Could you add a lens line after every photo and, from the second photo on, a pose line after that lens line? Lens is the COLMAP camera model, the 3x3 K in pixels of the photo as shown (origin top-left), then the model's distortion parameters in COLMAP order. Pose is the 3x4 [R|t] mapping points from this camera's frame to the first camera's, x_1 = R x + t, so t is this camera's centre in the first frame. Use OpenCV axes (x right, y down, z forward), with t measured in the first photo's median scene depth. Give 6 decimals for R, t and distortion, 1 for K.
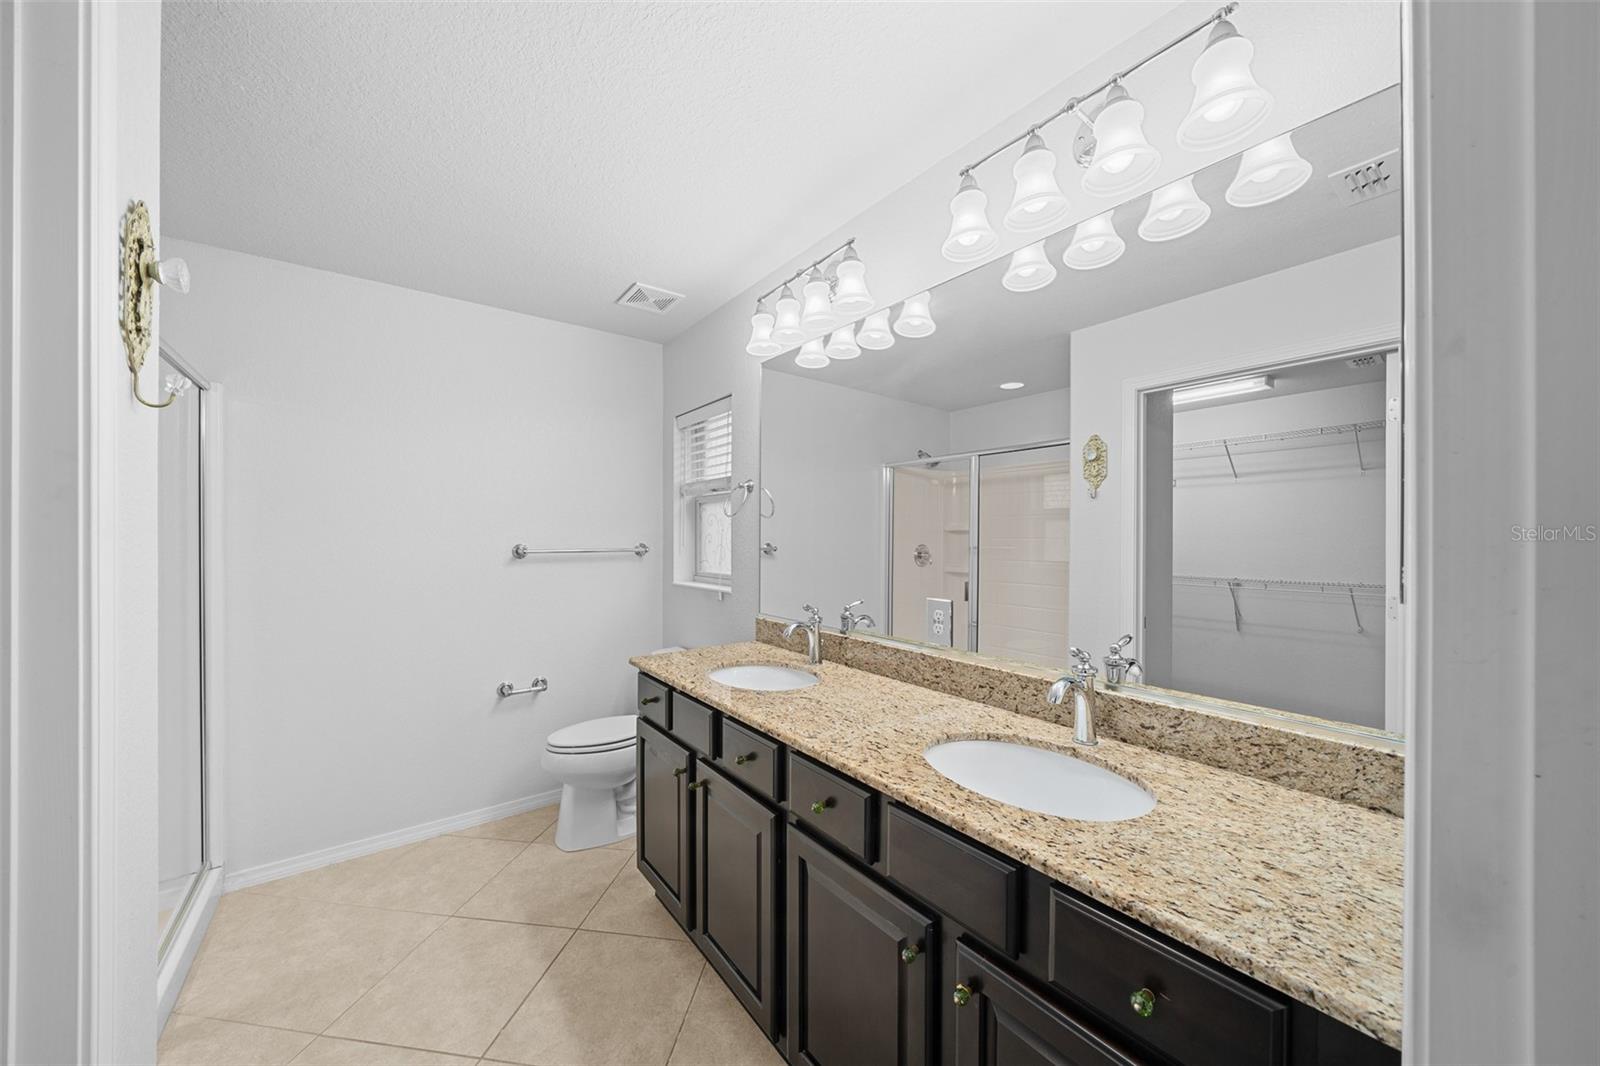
lens RADIAL K [[566.2, 0, 808.9], [0, 566.2, 531.8], [0, 0, 1]] dist [-0.010813, 0.000373]
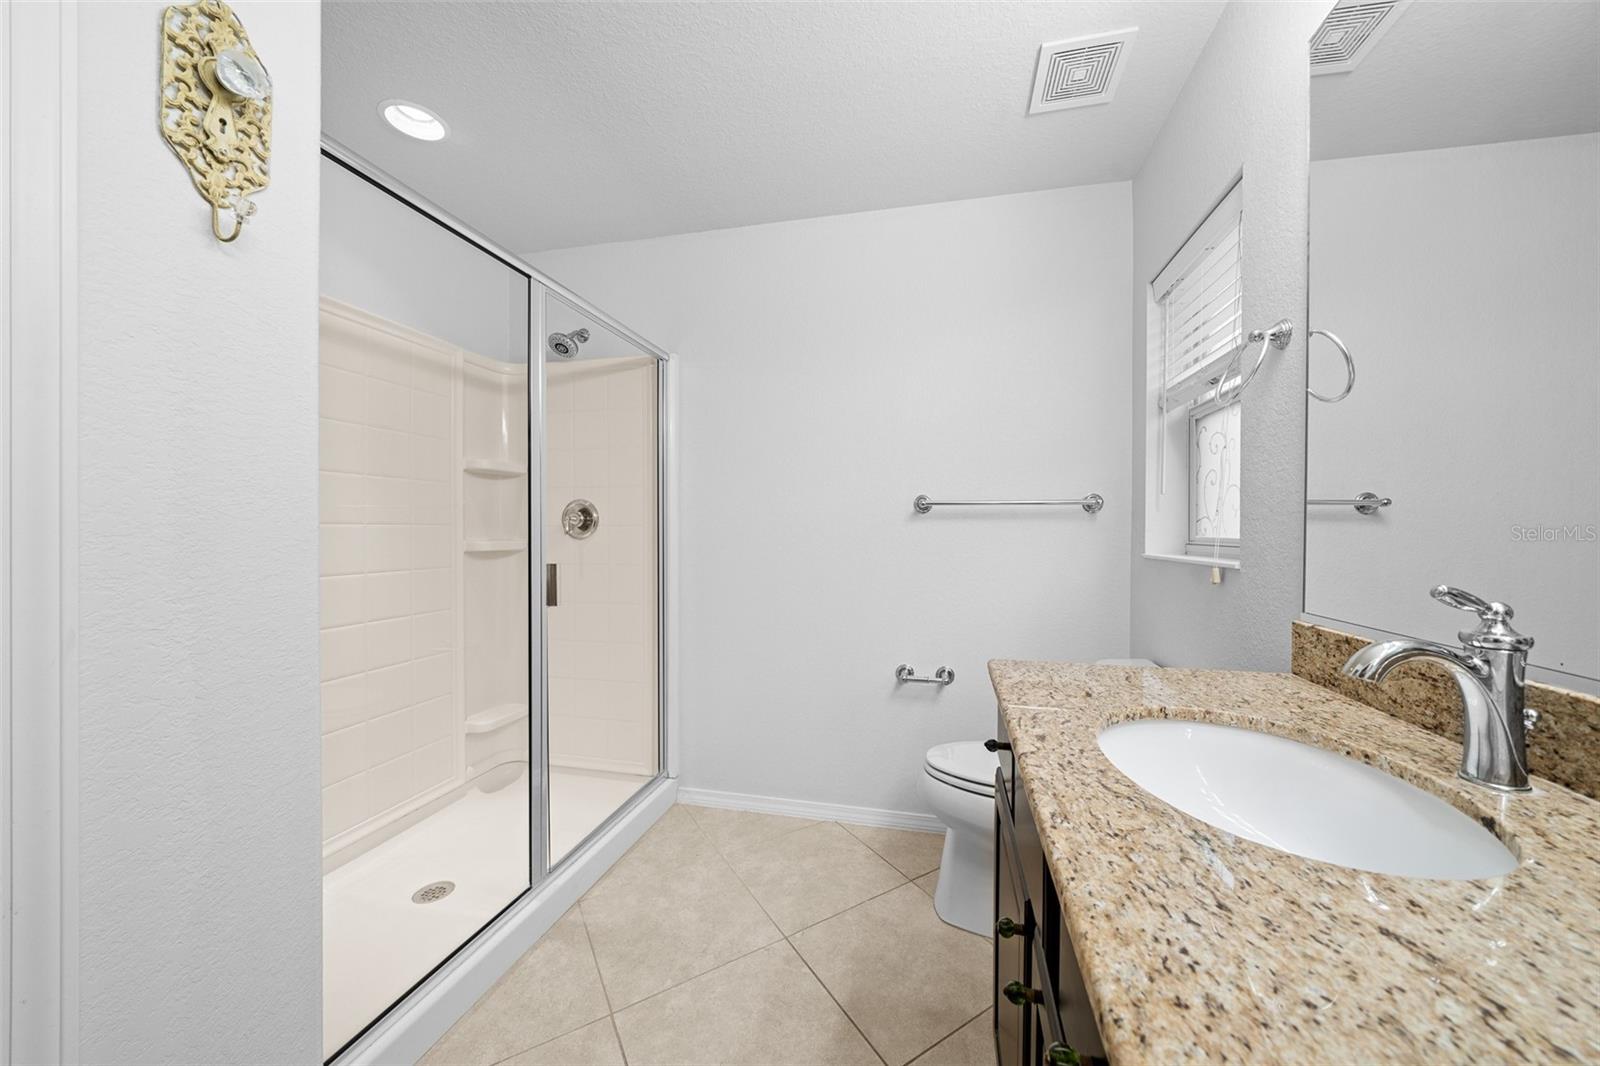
lens RADIAL K [[566.2, 0, 808.9], [0, 566.2, 531.8], [0, 0, 1]] dist [-0.010813, 0.000373]
pose [[0.626918, 0.004952, -0.779070, 0.011724], [0.001966, 0.999967, 0.007938, 0.083729], [0.779083, -0.006508, 0.626887, 0.465229]]
